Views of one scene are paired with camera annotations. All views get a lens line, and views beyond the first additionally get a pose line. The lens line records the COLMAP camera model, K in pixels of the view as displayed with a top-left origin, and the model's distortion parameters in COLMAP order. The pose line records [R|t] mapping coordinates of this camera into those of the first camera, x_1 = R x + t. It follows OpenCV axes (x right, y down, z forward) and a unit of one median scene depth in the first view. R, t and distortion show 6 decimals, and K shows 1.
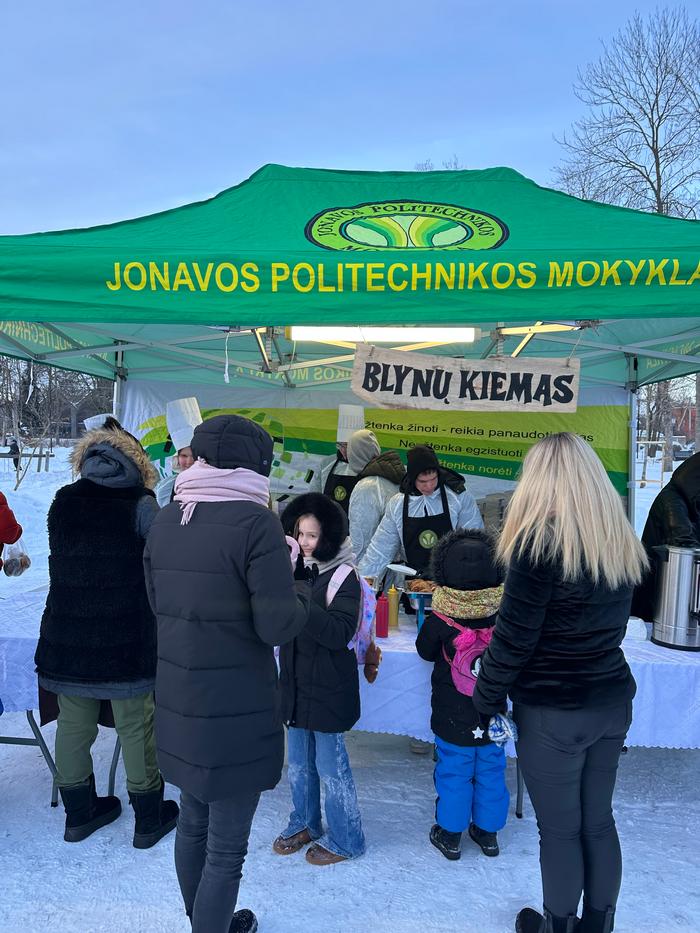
lens RADIAL K [[644.0, 0, 350.2], [0, 644.0, 506.6], [0, 0, 1]] dist [0.184127, -0.319185]
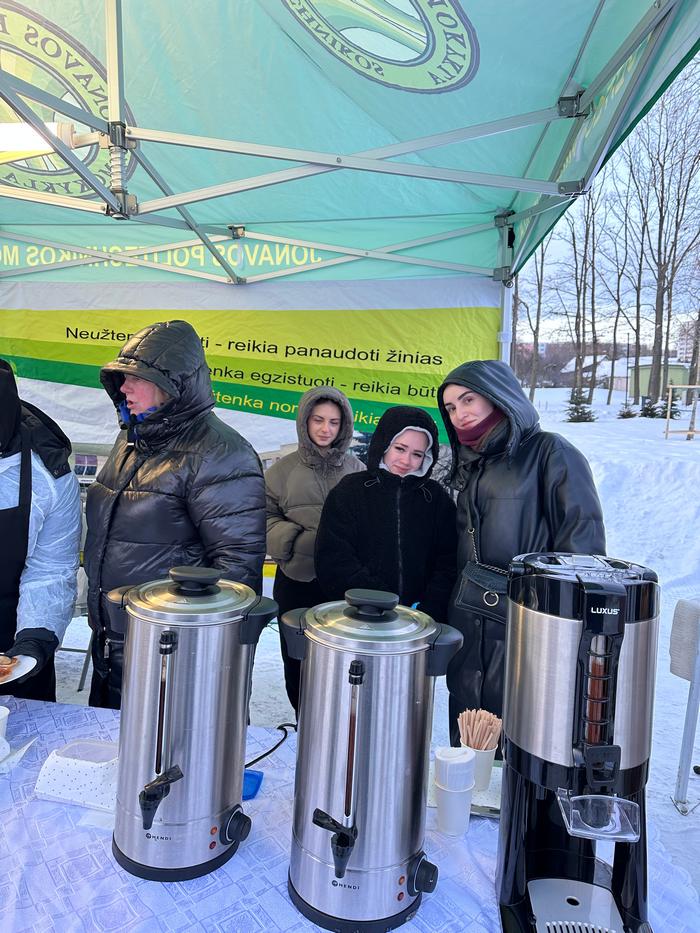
lens RADIAL K [[656.9, 0, 343.7], [0, 656.9, 469.9], [0, 0, 1]] dist [0.096627, -0.129342]
pose [[0.994417, 0.025605, -0.102369, 0.721025], [-0.022825, 0.999341, 0.028239, -0.031061], [0.103024, -0.025744, 0.994346, 0.749510]]
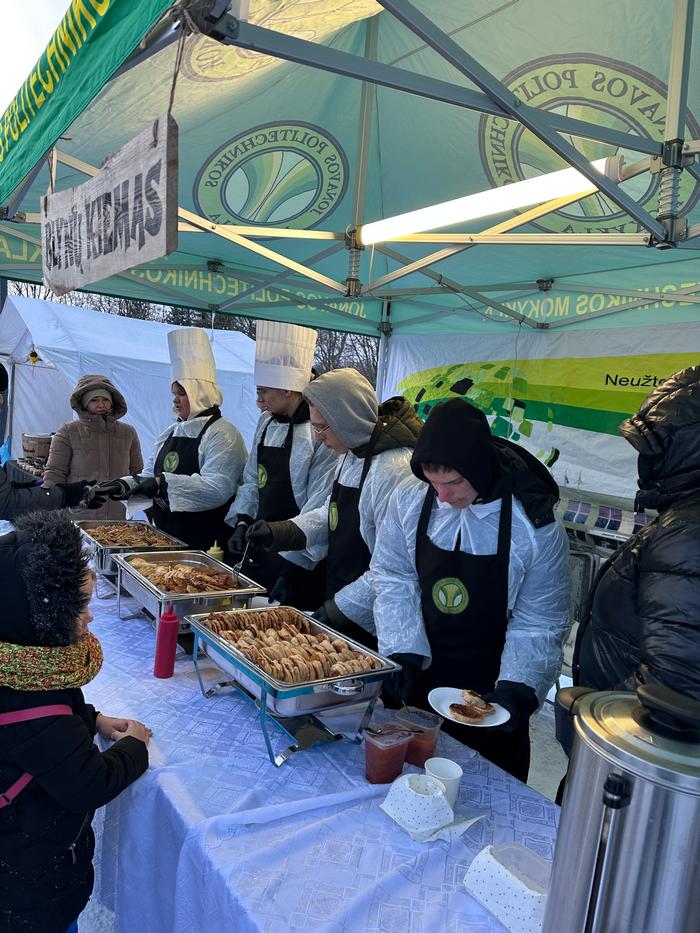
lens RADIAL K [[669.2, 0, 336.7], [0, 669.2, 464.1], [0, 0, 1]] dist [0.035200, -0.033658]
pose [[0.624593, 0.088584, -0.775910, 0.722471], [-0.131178, 0.991330, 0.007583, -0.035979], [0.769855, 0.097046, 0.630798, 0.832817]]
